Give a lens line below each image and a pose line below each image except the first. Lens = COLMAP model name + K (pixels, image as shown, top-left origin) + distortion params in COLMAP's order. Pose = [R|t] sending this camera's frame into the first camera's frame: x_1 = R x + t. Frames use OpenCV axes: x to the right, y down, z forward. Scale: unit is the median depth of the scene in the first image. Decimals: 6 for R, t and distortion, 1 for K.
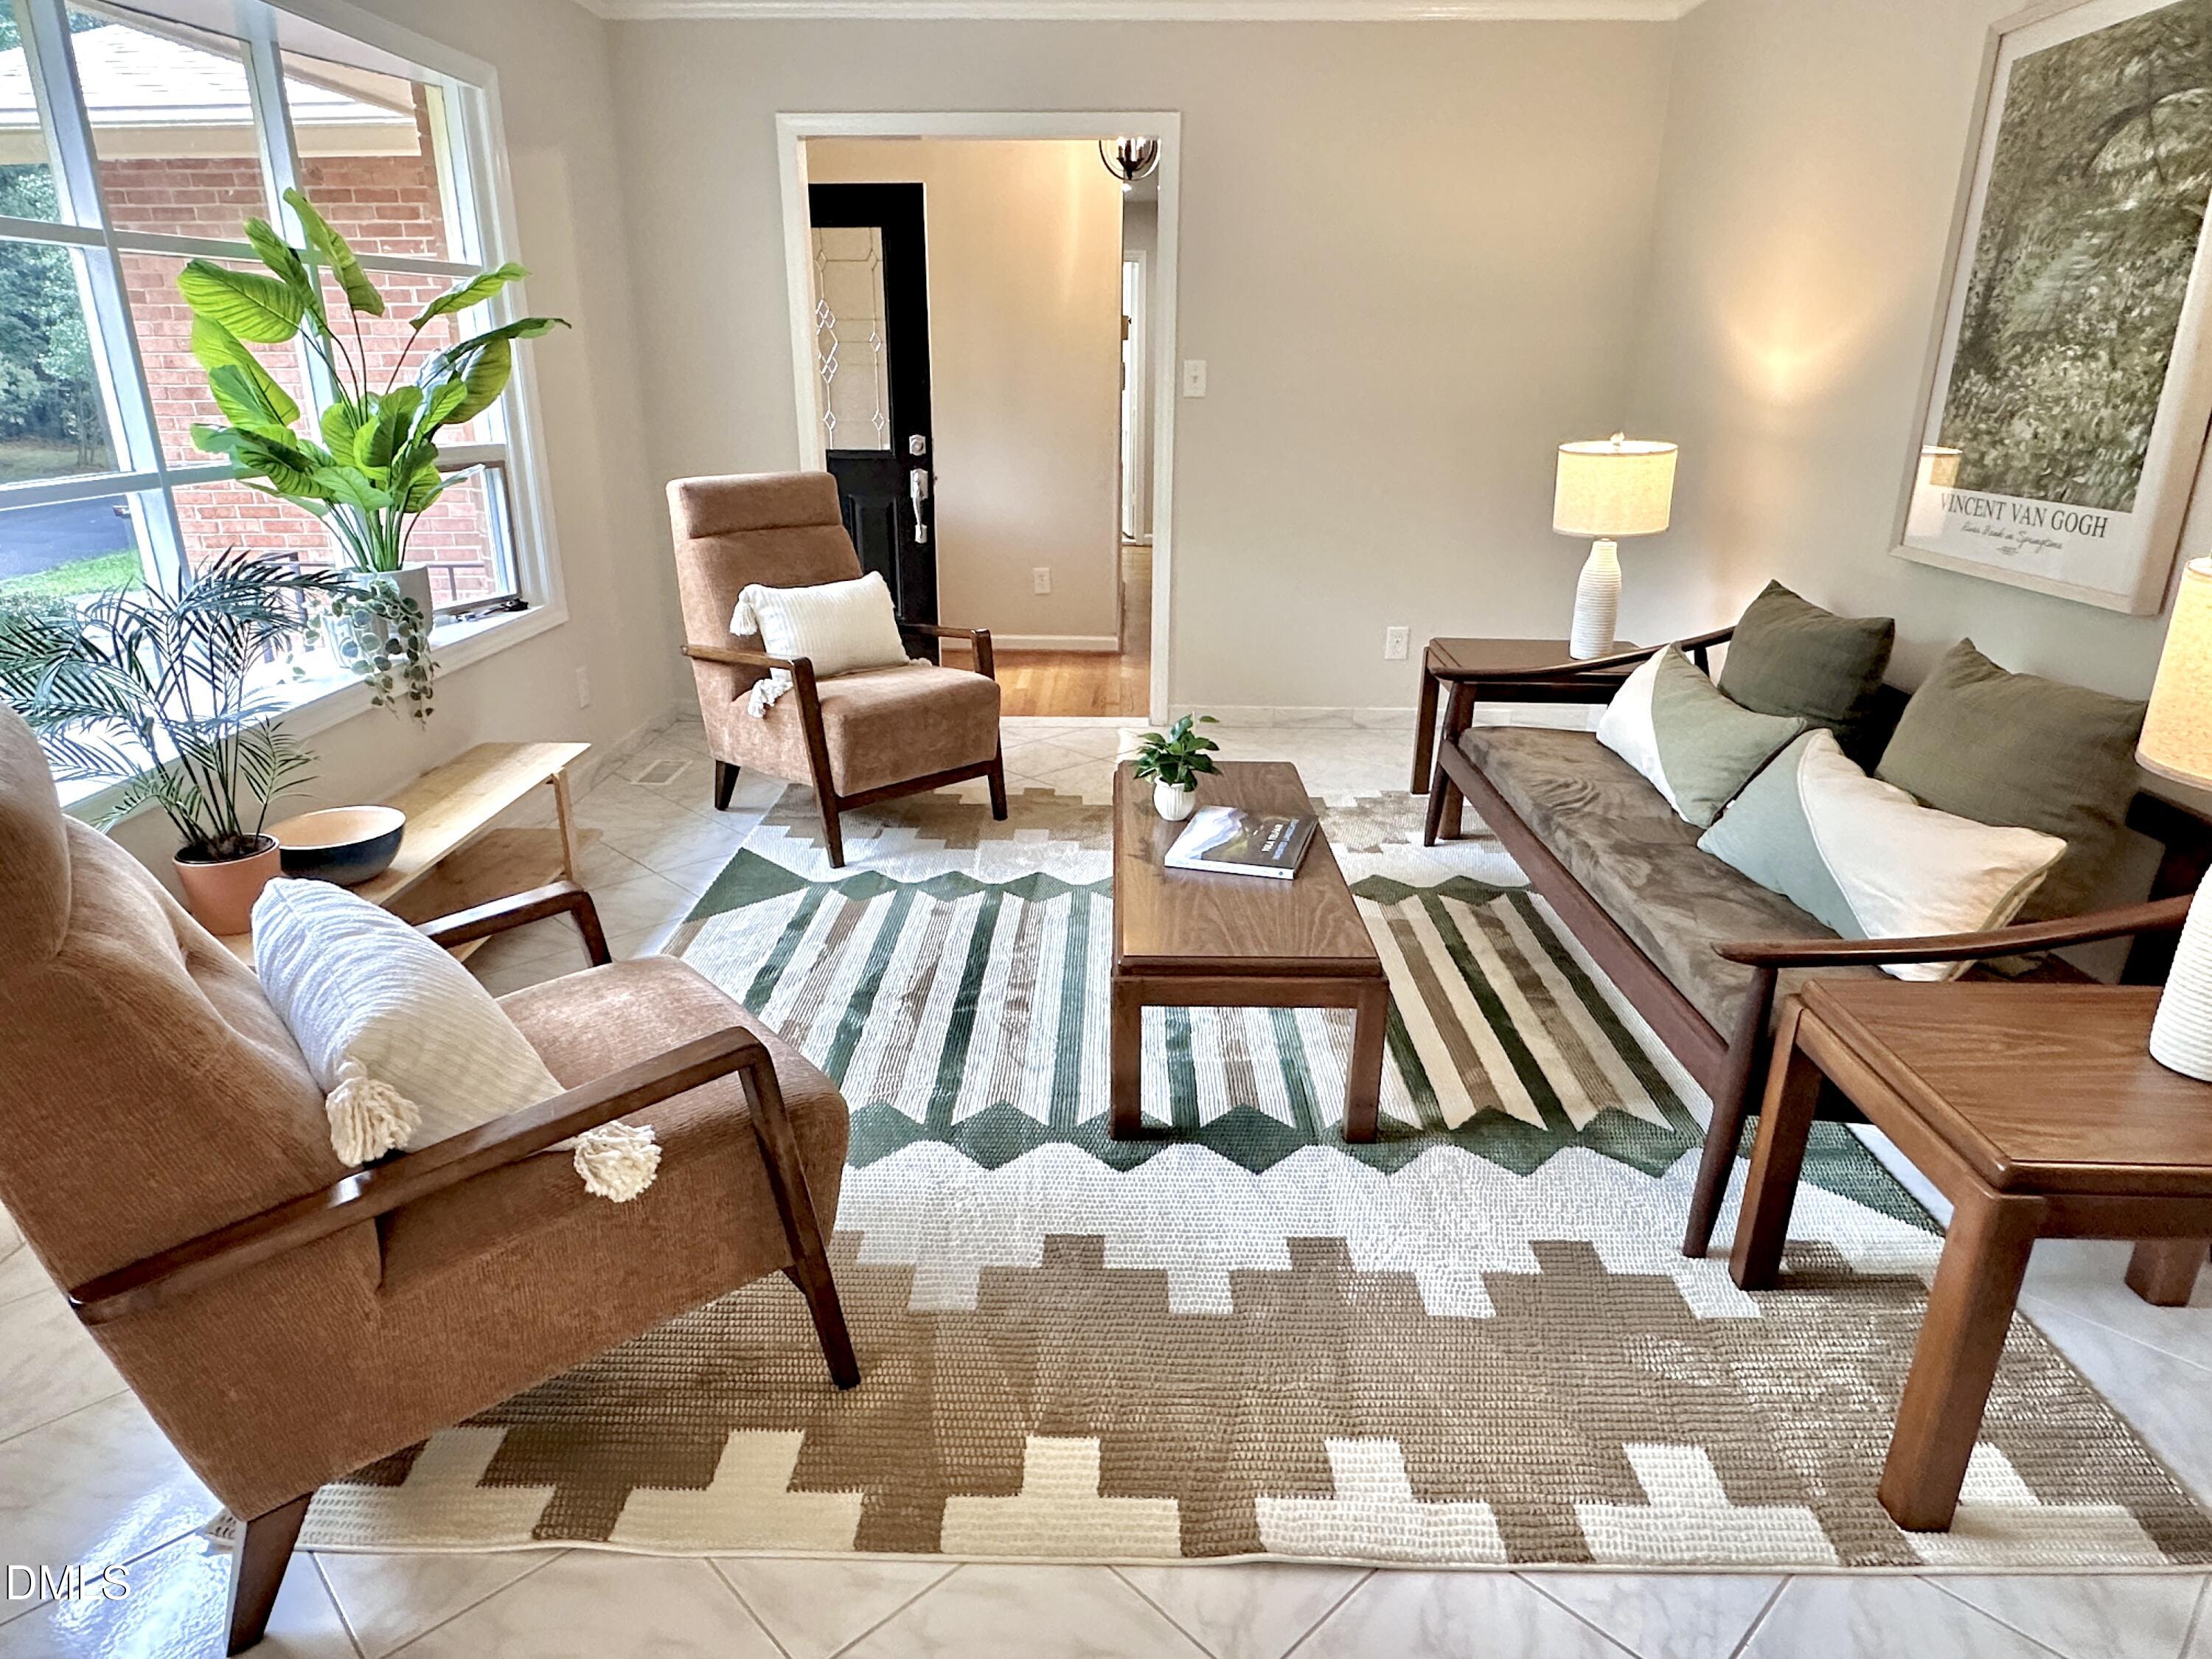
lens RADIAL K [[1352.3, 0, 1103.3], [0, 1352.3, 843.3], [0, 0, 1]] dist [-0.003432, -0.003629]
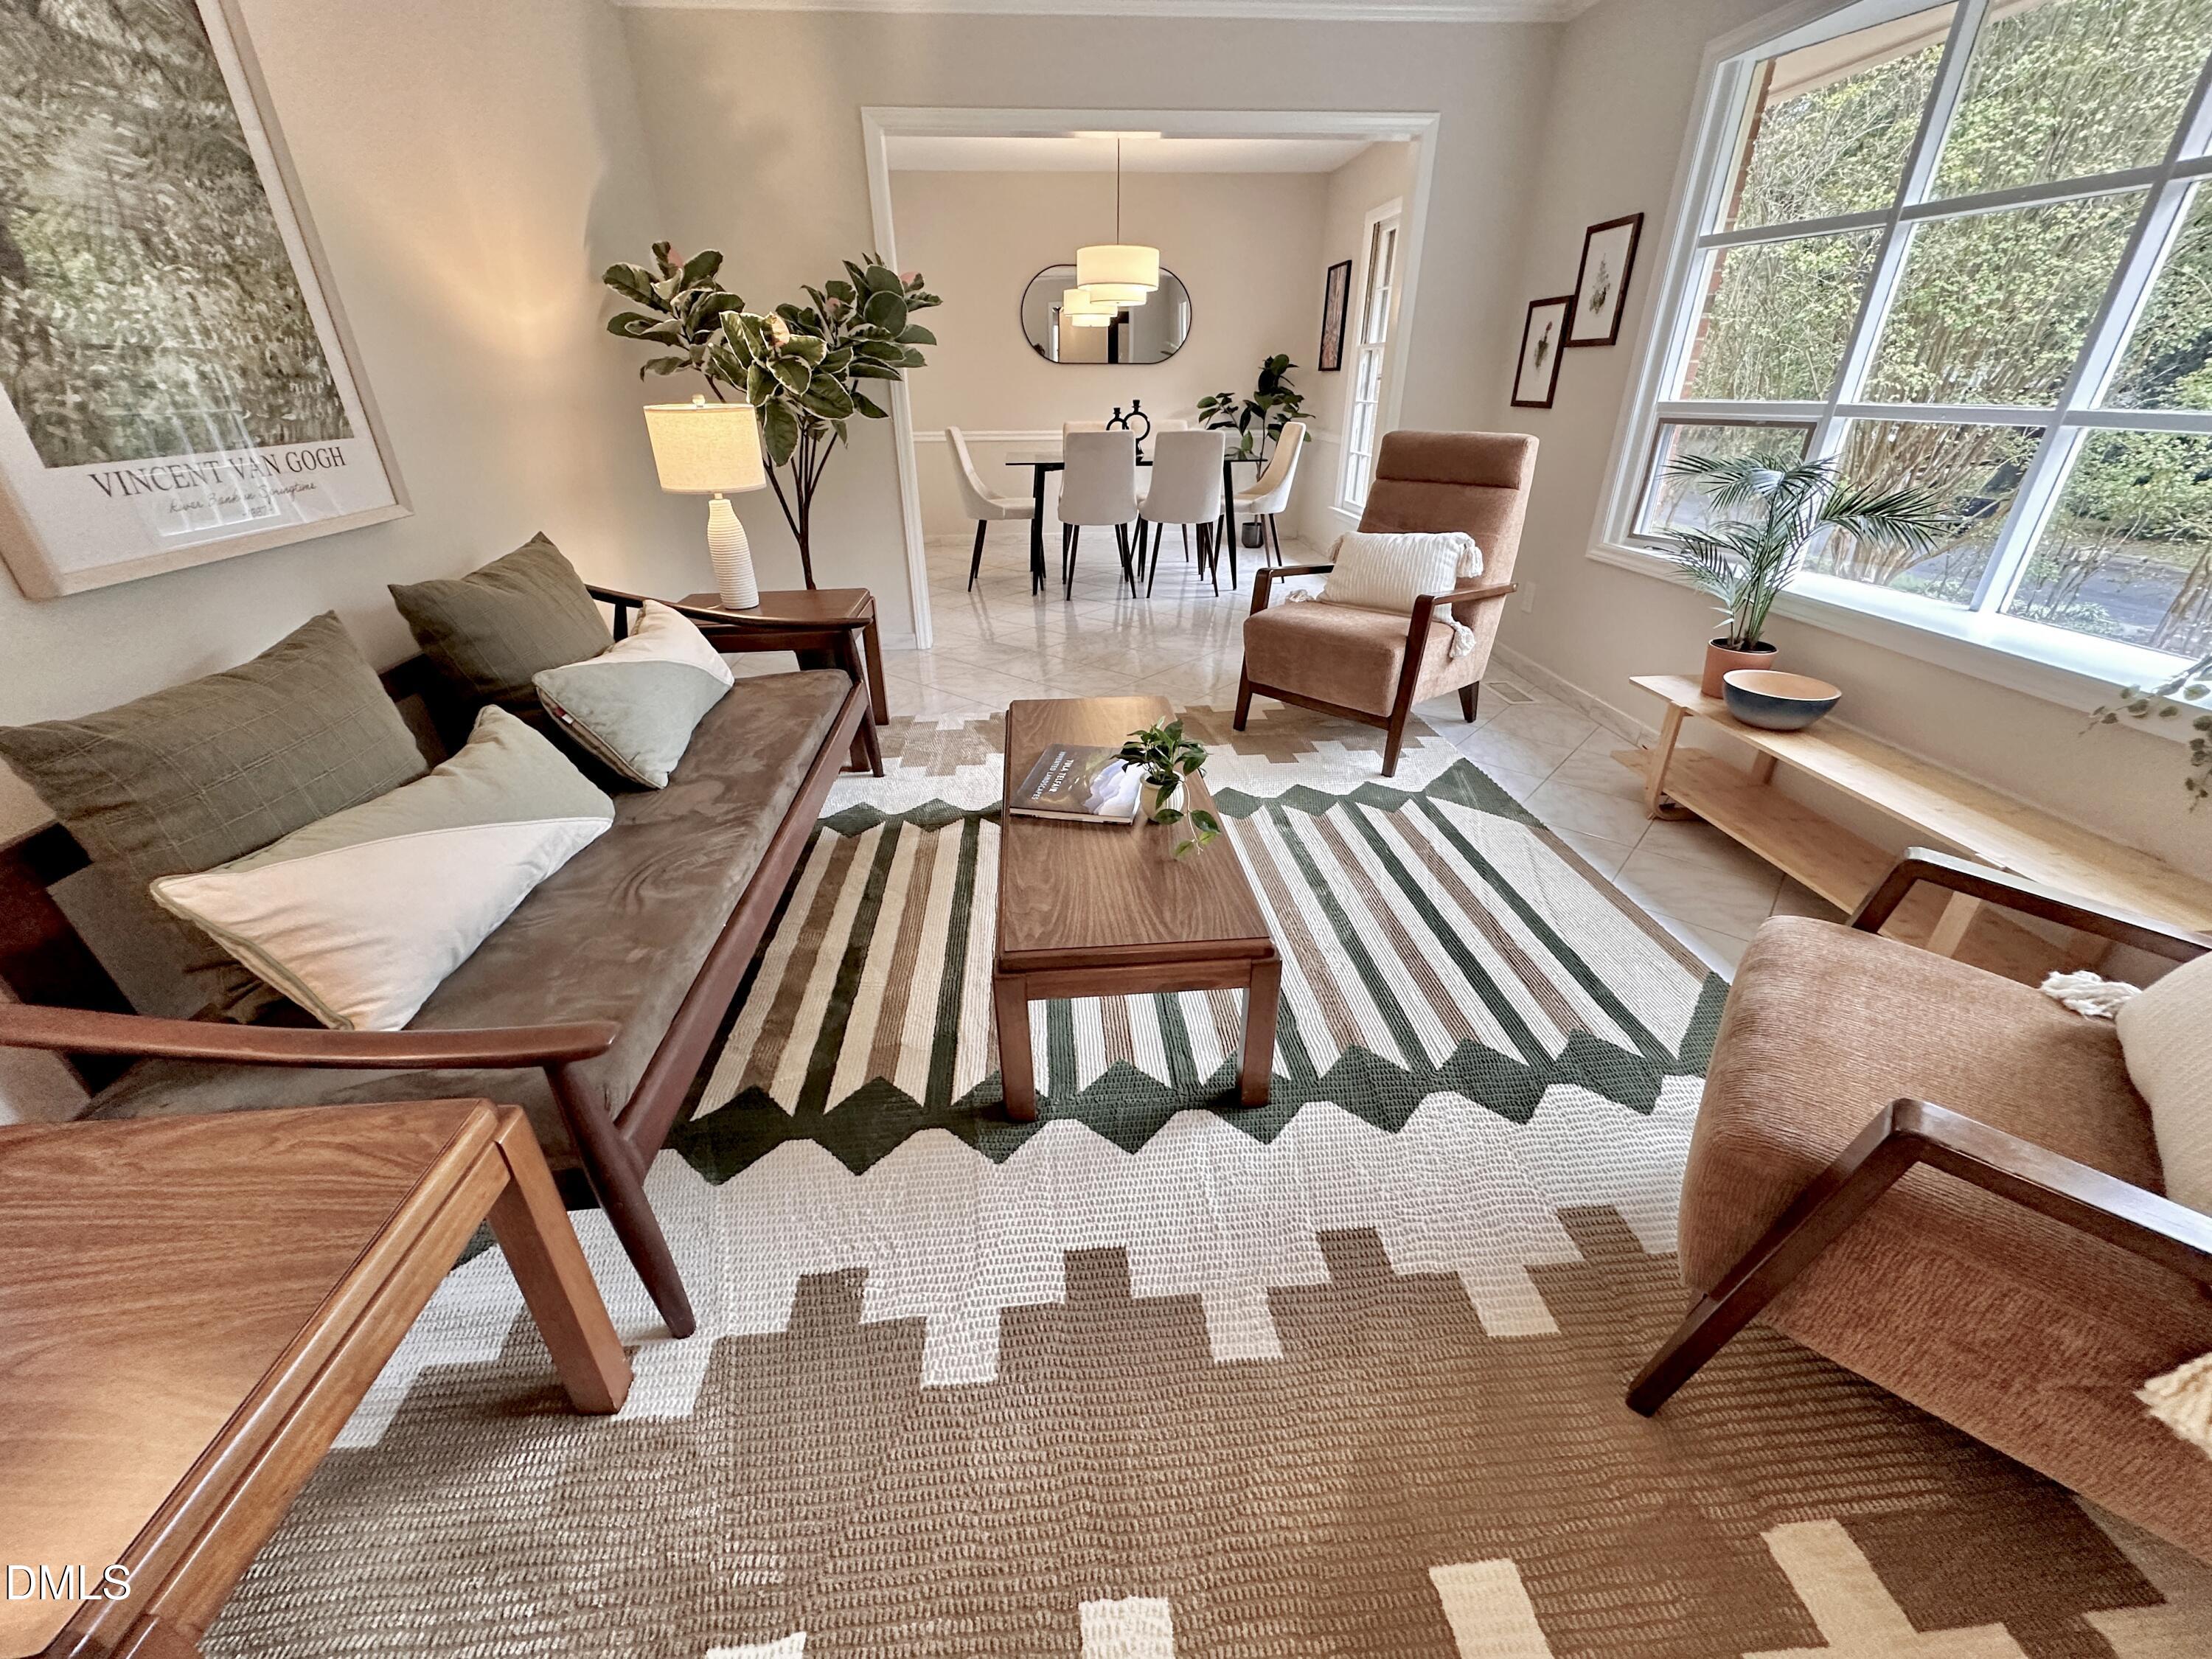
lens RADIAL K [[896.6, 0, 1096.3], [0, 896.6, 829.3], [0, 0, 1]] dist [-0.003493, 0.000386]
pose [[-0.996253, 0.043029, -0.075024, 0.131072], [-0.024652, 0.690186, 0.723212, -0.417311], [0.082899, 0.722352, -0.686539, 1.298989]]
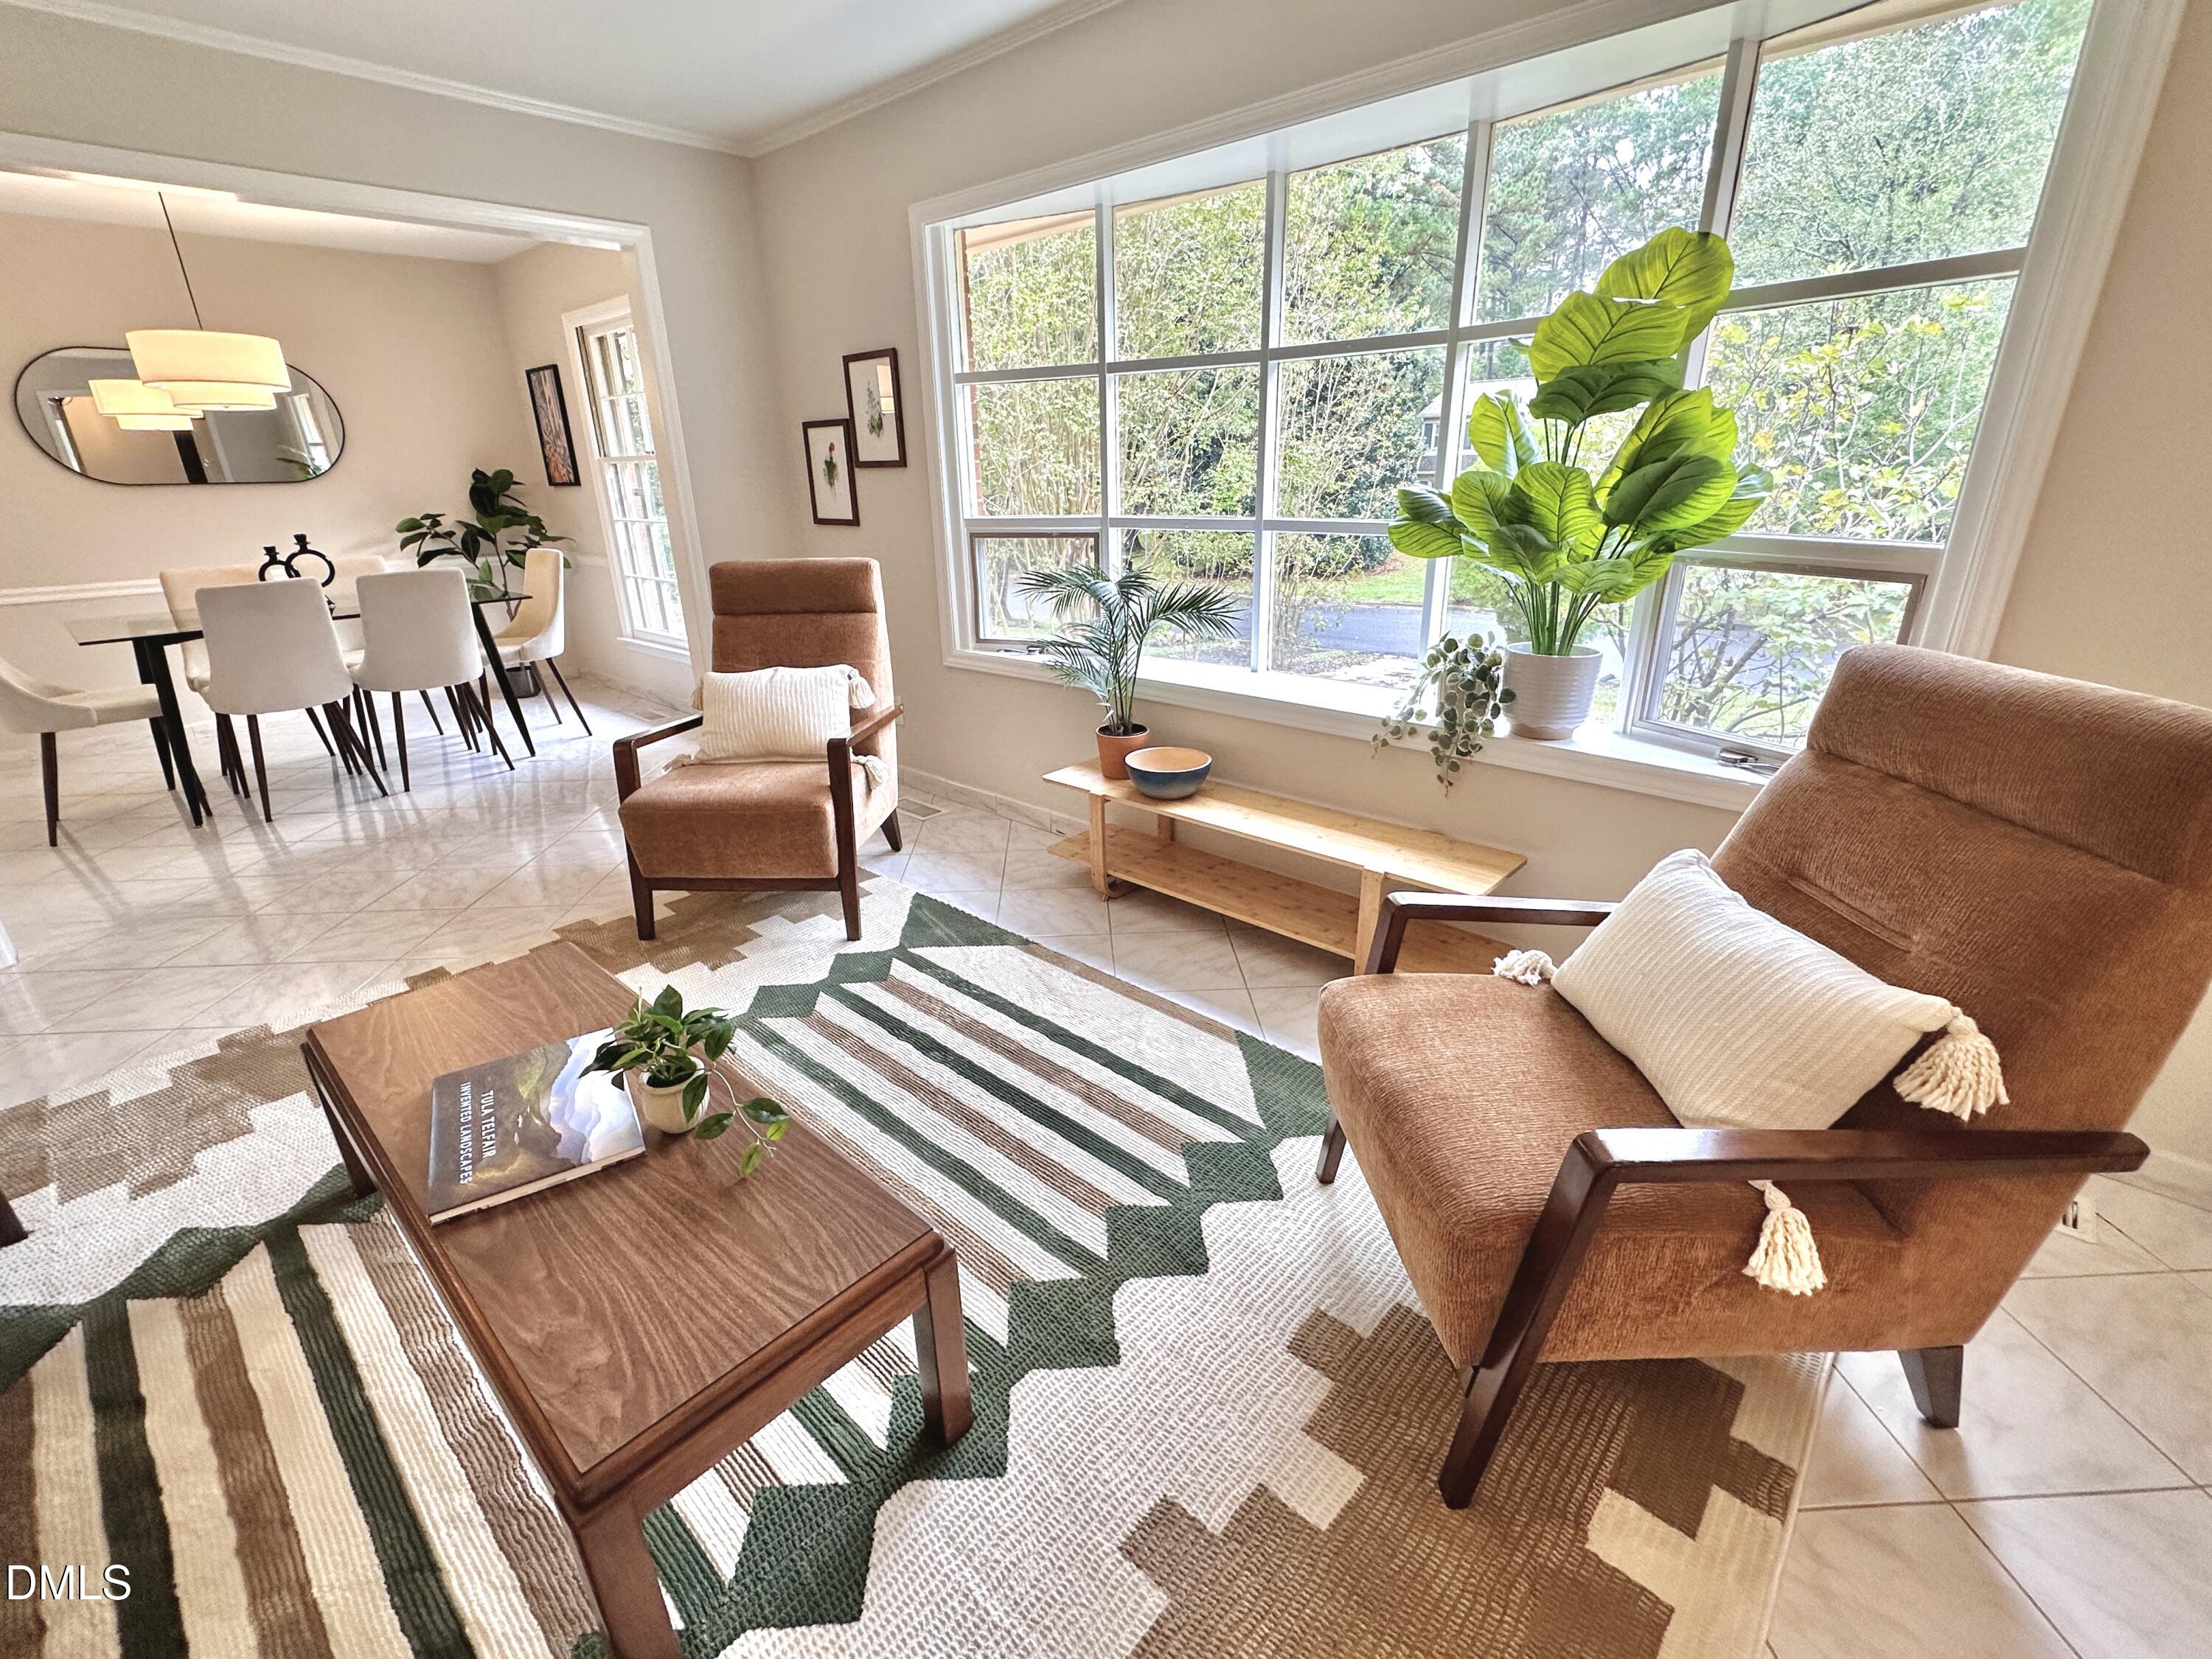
lens RADIAL K [[981.6, 0, 1116.3], [0, 981.6, 826.3], [0, 0, 1]] dist [-0.002460, 0.000677]
pose [[-0.662922, 0.273063, -0.697116, 0.189912], [-0.233129, 0.809539, 0.538793, -0.410747], [0.711467, 0.519696, -0.473002, 1.191129]]
